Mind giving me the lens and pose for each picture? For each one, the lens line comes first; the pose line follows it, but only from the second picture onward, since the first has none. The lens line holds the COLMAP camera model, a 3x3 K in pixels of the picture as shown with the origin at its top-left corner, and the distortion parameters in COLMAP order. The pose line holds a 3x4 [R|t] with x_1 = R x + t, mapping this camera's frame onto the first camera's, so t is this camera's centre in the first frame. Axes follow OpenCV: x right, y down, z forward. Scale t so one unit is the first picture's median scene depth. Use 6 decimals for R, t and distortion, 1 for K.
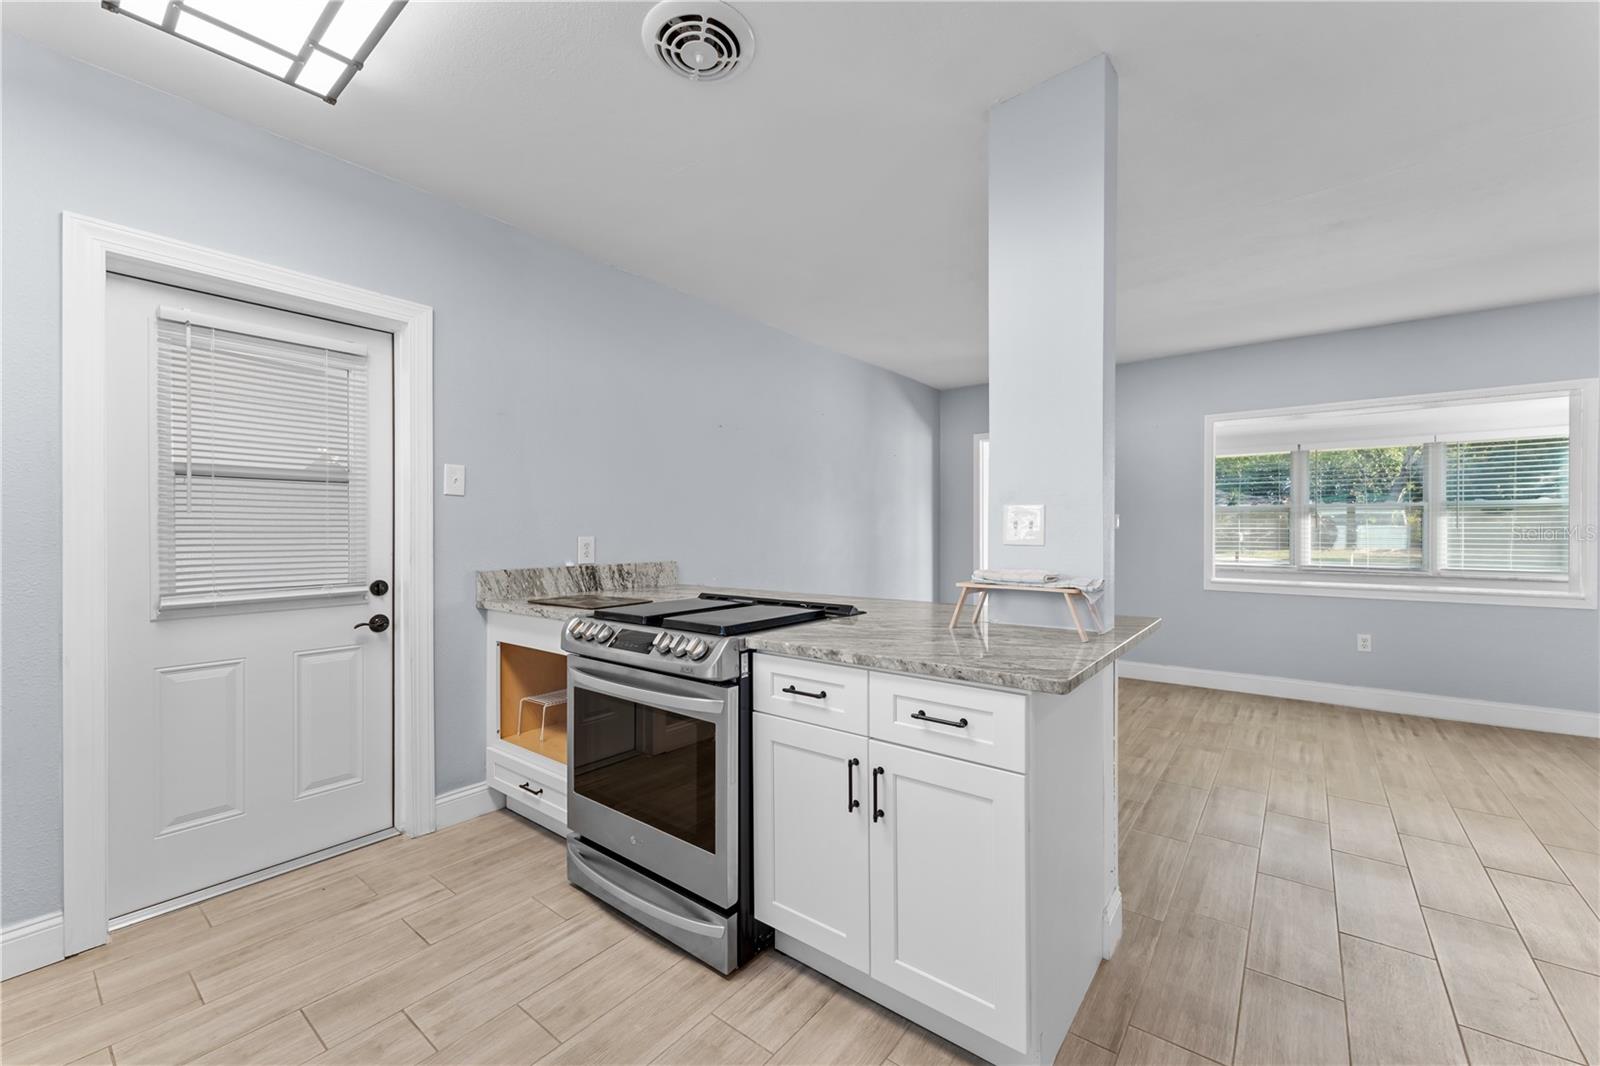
lens RADIAL K [[637.8, 0, 796.8], [0, 637.8, 534.8], [0, 0, 1]] dist [0.000519, -0.000079]
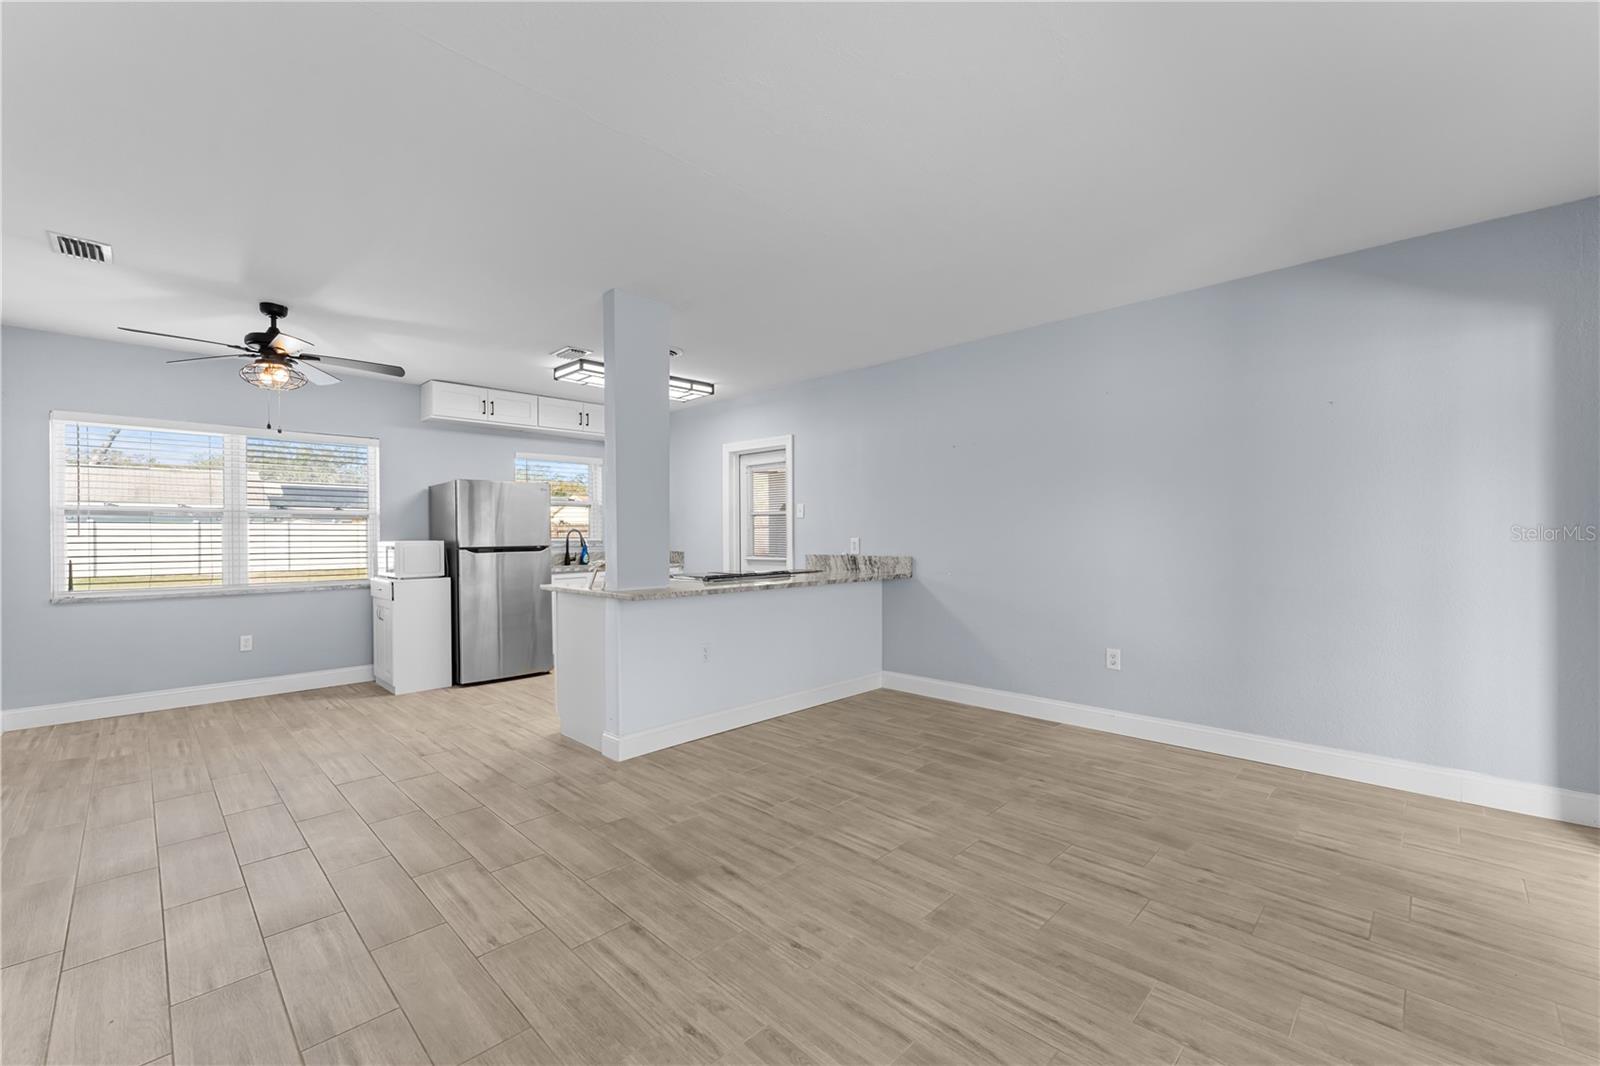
lens RADIAL K [[654.2, 0, 799.1], [0, 654.2, 538.0], [0, 0, 1]] dist [-0.004412, 0.000096]
pose [[-0.105328, 0.010625, -0.994381, 2.065899], [0.000542, 0.999943, 0.010627, -0.023007], [0.994437, 0.000580, -0.105328, 1.542723]]
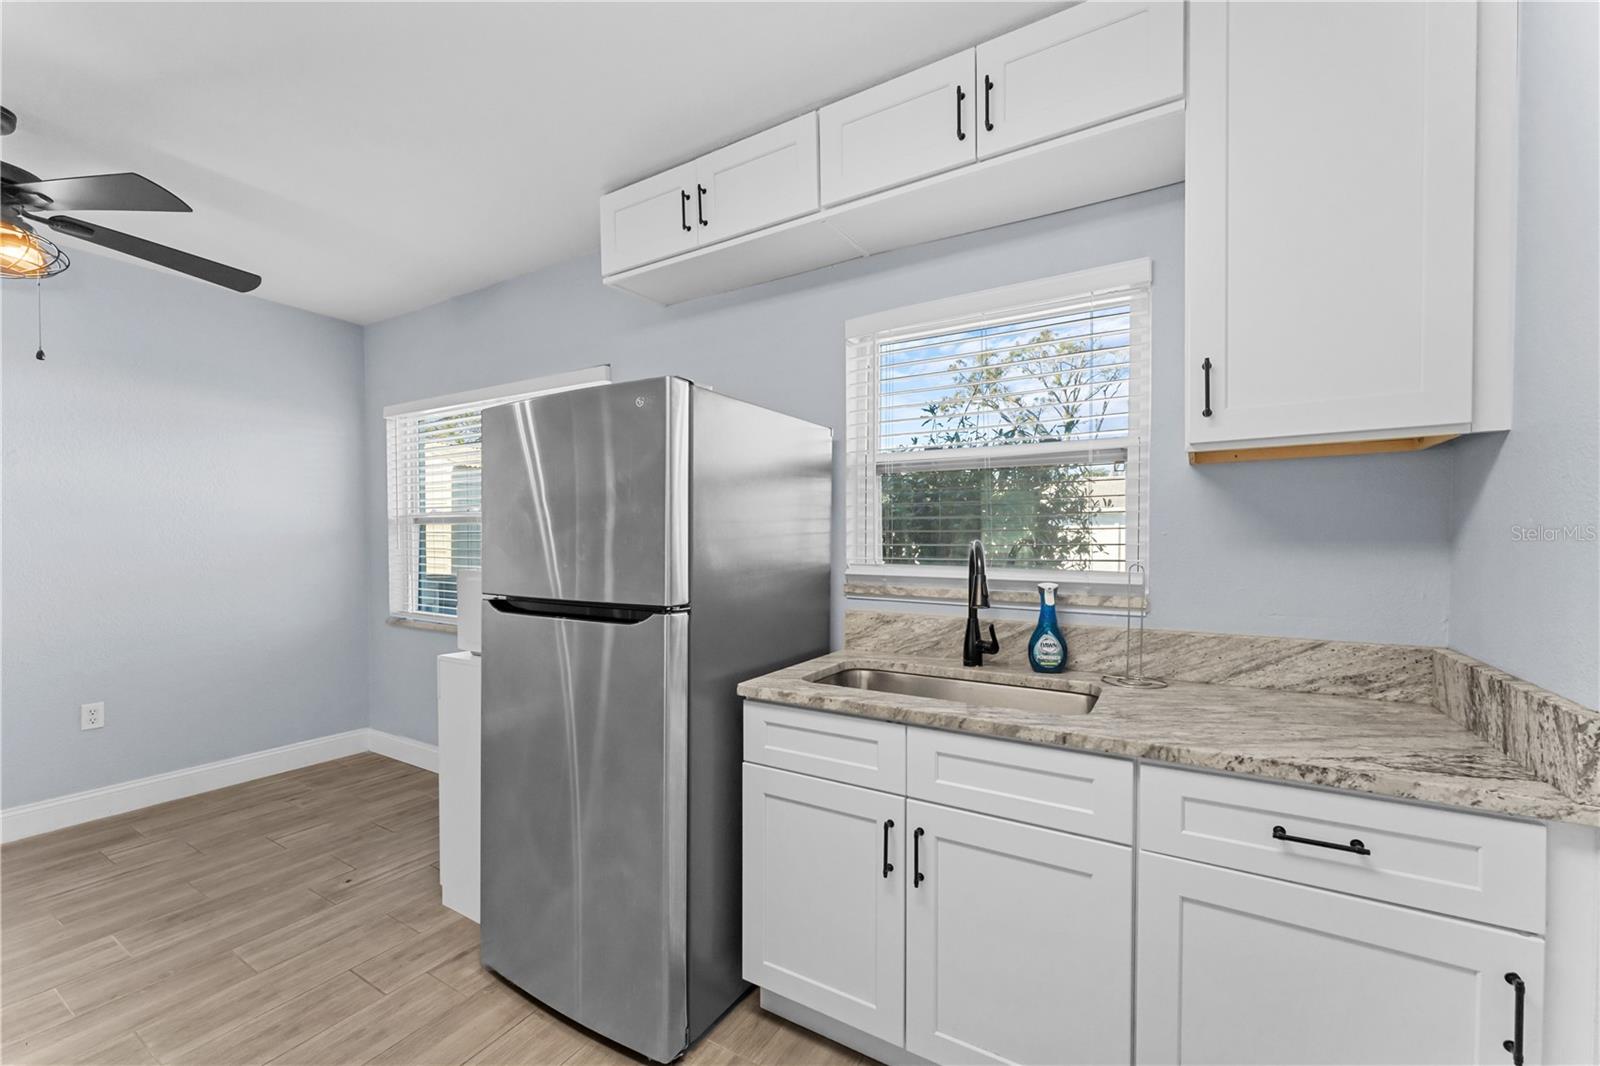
lens RADIAL K [[646.8, 0, 794.1], [0, 646.8, 548.8], [0, 0, 1]] dist [0.000496, -0.000095]
pose [[-0.992460, 0.006989, -0.122366, -0.608135], [0.004197, 0.999725, 0.023056, -0.043314], [0.122494, 0.022369, -0.992217, 0.960520]]
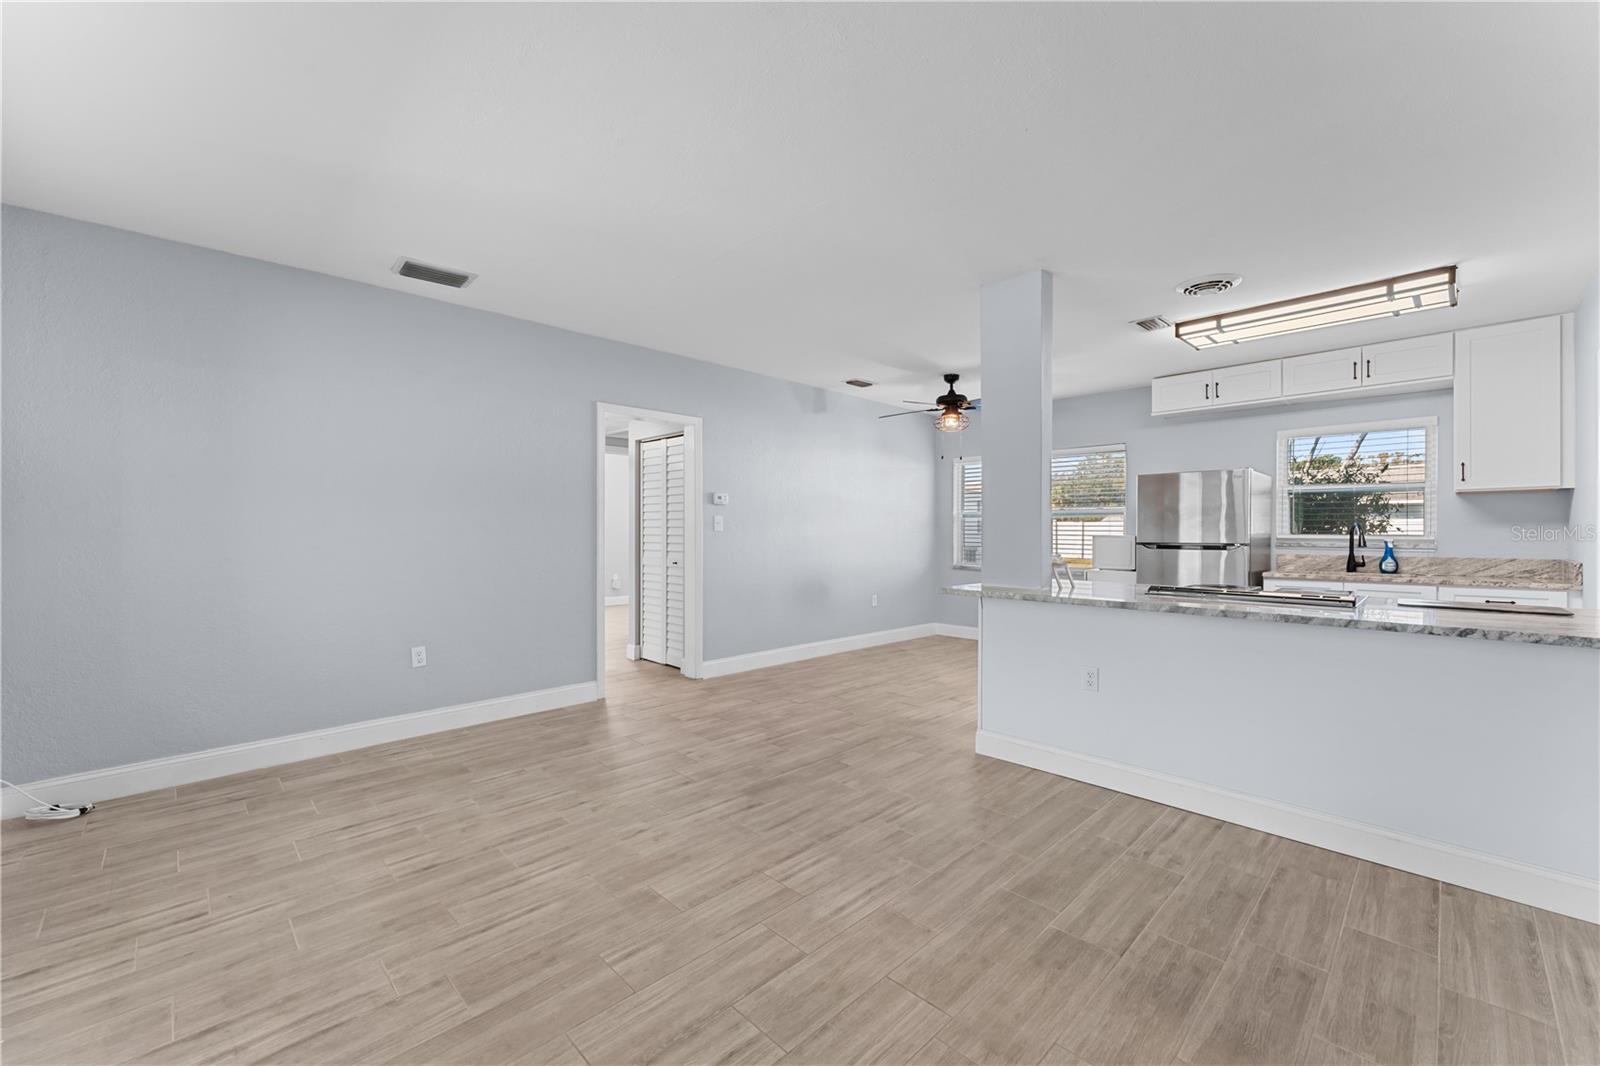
lens RADIAL K [[640.1, 0, 798.2], [0, 640.1, 533.9], [0, 0, 1]] dist [0.001374, 0.000440]
pose [[-0.992474, 0.001110, 0.122452, 0.717165], [0.002209, 0.999959, 0.008836, -0.018831], [-0.122437, 0.009040, -0.992435, 2.610079]]
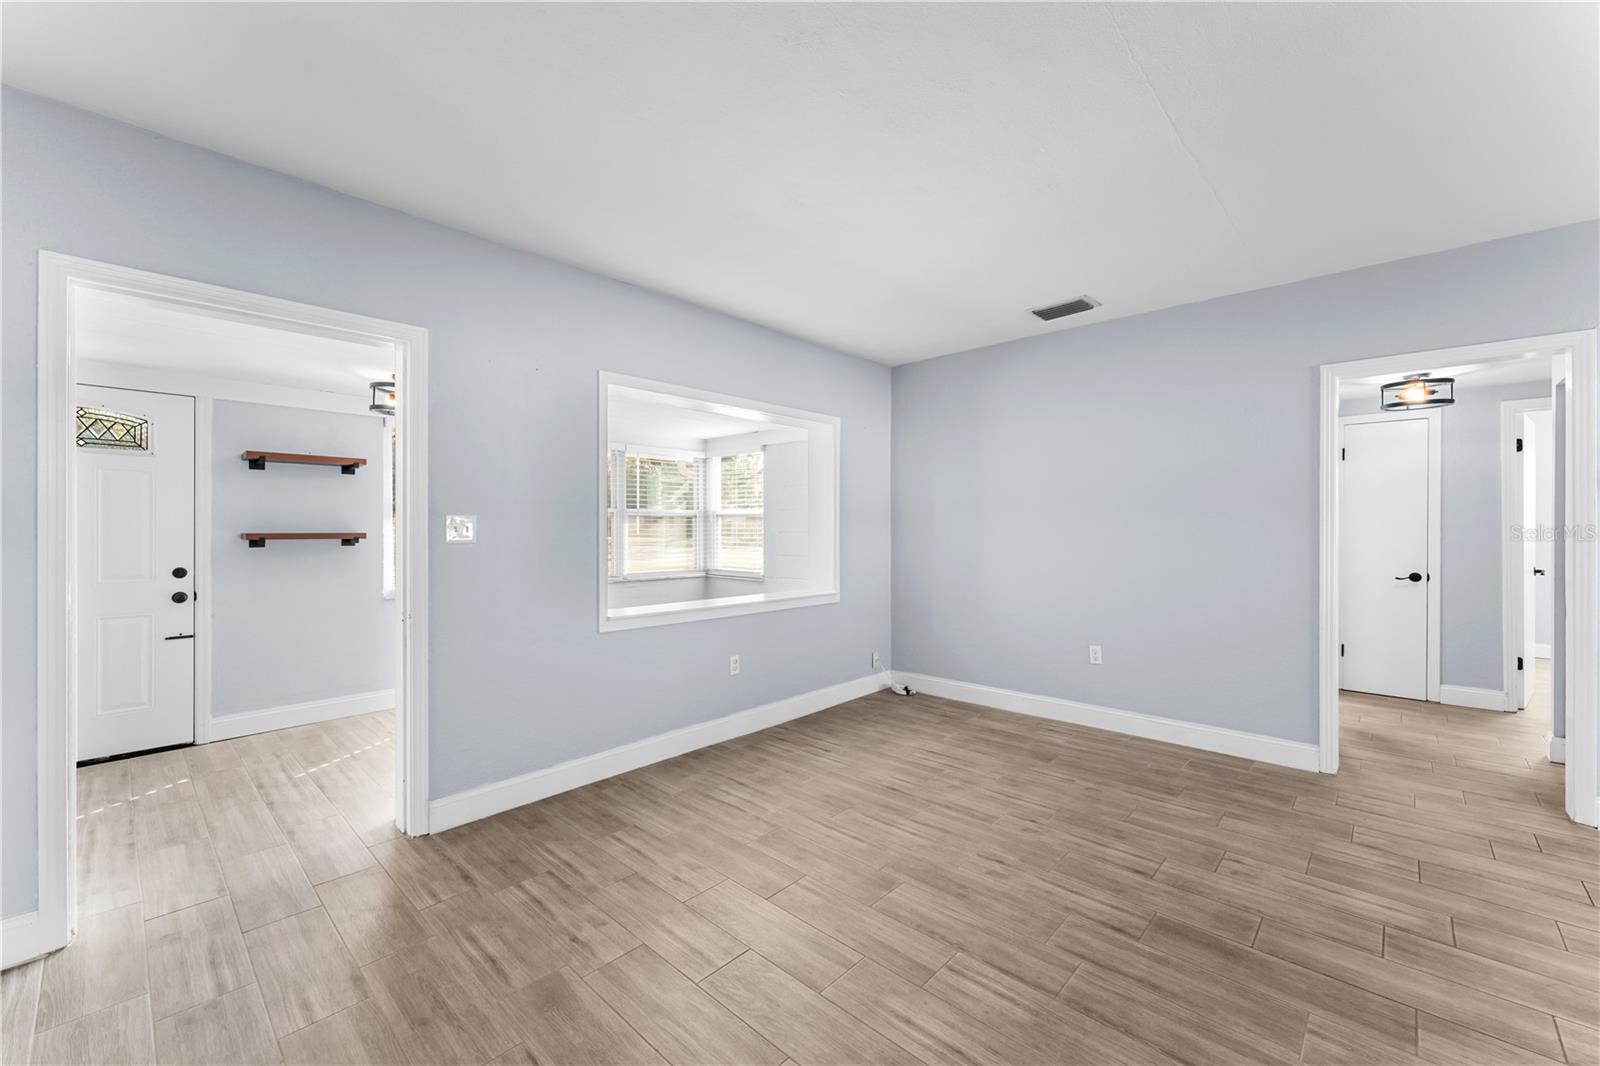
lens RADIAL K [[643.1, 0, 800.3], [0, 643.1, 528.5], [0, 0, 1]] dist [0.001529, 0.000309]
pose [[0.079897, -0.000280, 0.996803, -0.030294], [0.004511, 0.999990, -0.000081, -0.049926], [-0.996793, 0.004503, 0.079898, 1.708048]]
